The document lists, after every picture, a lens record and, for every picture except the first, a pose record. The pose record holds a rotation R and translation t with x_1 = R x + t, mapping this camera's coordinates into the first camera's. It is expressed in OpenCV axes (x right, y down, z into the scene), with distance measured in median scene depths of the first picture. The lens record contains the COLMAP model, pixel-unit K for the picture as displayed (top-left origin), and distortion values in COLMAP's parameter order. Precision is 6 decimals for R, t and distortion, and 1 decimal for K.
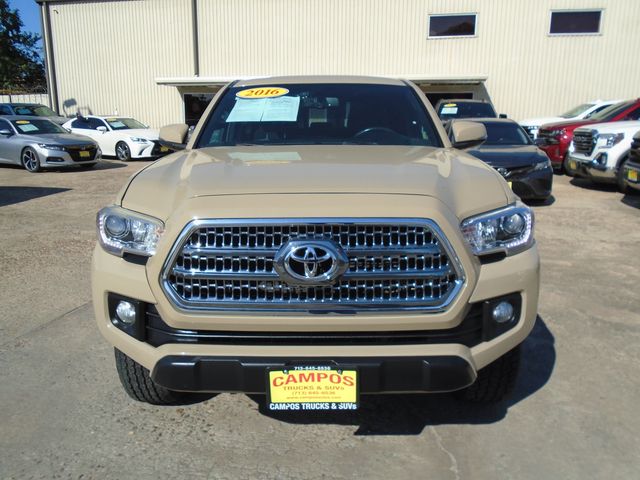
lens RADIAL K [[485.3, 0, 320.0], [0, 485.3, 240.0], [0, 0, 1]] dist [-0.008856, -0.002064]
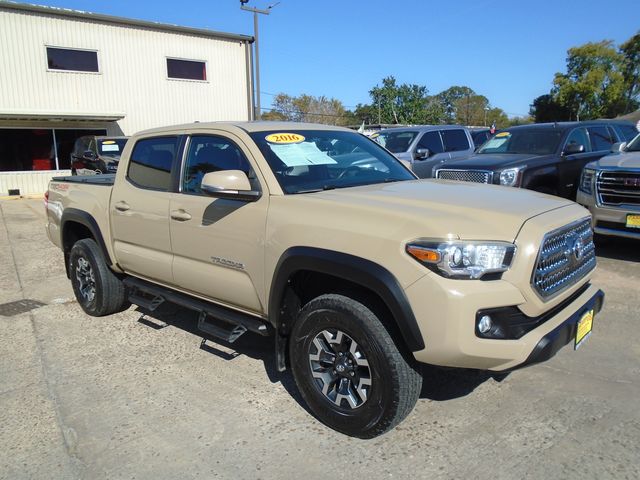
lens RADIAL K [[485.3, 0, 320.0], [0, 485.3, 240.0], [0, 0, 1]] dist [-0.008856, -0.002064]
pose [[0.673200, -0.150115, 0.724063, -0.861522], [0.199084, 0.979816, 0.018039, -0.089355], [-0.712156, 0.132005, 0.689498, 0.243857]]
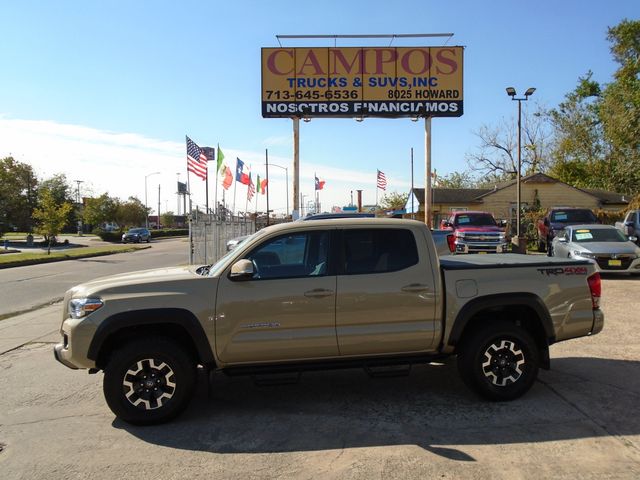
lens RADIAL K [[485.3, 0, 320.0], [0, 485.3, 240.0], [0, 0, 1]] dist [-0.008856, -0.002064]
pose [[0.184401, 0.021551, -0.982615, 1.626382], [-0.215682, 0.976277, -0.019063, -0.307223], [0.958894, 0.215448, 0.184674, 0.914263]]
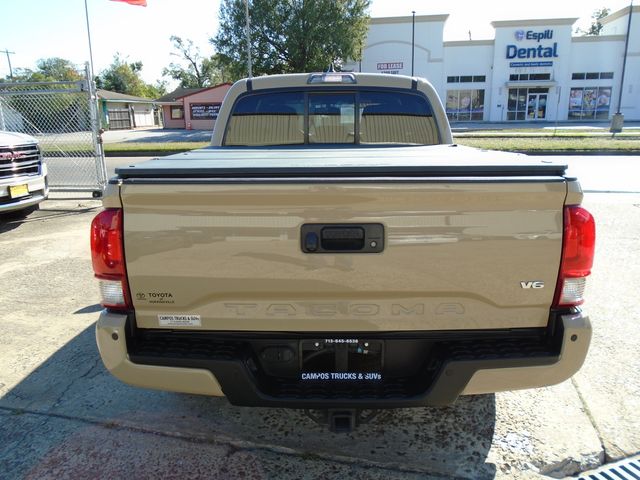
lens RADIAL K [[485.3, 0, 320.0], [0, 485.3, 240.0], [0, 0, 1]] dist [-0.008856, -0.002064]
pose [[-0.999853, 0.013663, -0.010375, 0.056977], [0.007782, 0.900170, 0.435469, -0.597805], [0.015290, 0.435324, -0.900144, 2.540784]]
